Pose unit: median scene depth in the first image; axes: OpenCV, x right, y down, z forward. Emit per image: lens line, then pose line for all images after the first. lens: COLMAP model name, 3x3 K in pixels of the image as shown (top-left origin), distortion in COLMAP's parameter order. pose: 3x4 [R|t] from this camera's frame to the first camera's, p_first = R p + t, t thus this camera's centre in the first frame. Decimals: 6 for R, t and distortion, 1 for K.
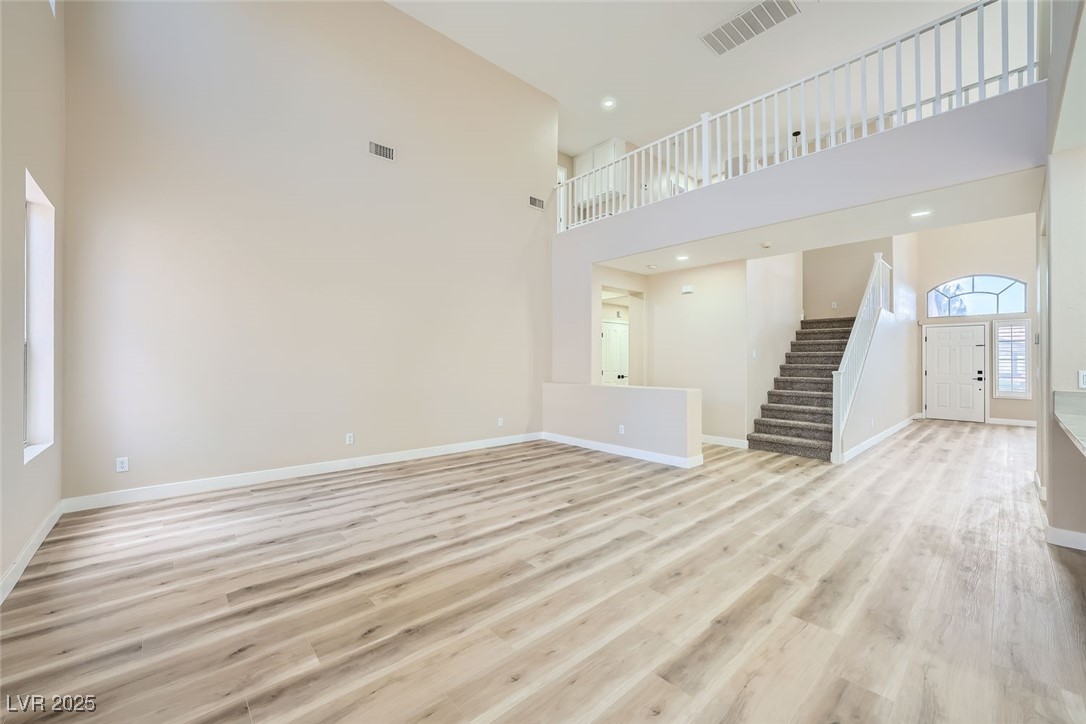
lens RADIAL K [[427.1, 0, 542.7], [0, 427.1, 364.0], [0, 0, 1]] dist [-0.008331, 0.000591]
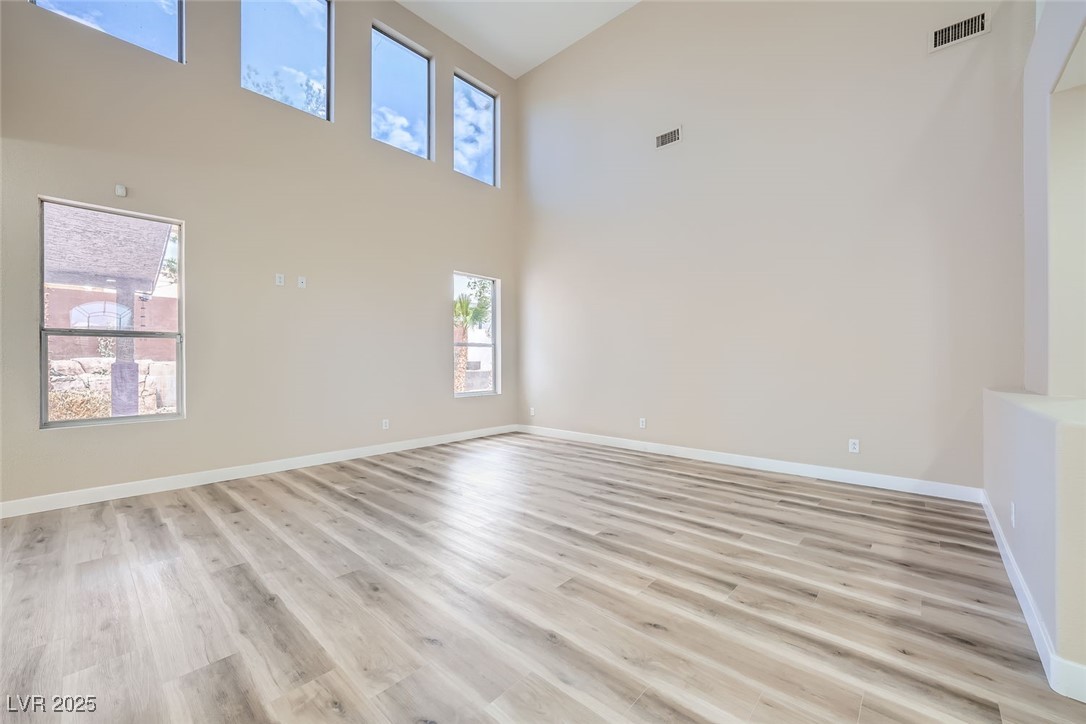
lens RADIAL K [[428.4, 0, 536.7], [0, 428.4, 360.9], [0, 0, 1]] dist [-0.010160, 0.000565]
pose [[0.088803, -0.007420, -0.996022, 0.783846], [-0.001628, 0.999970, -0.007594, 0.033839], [0.996048, 0.002295, 0.088788, 0.821573]]
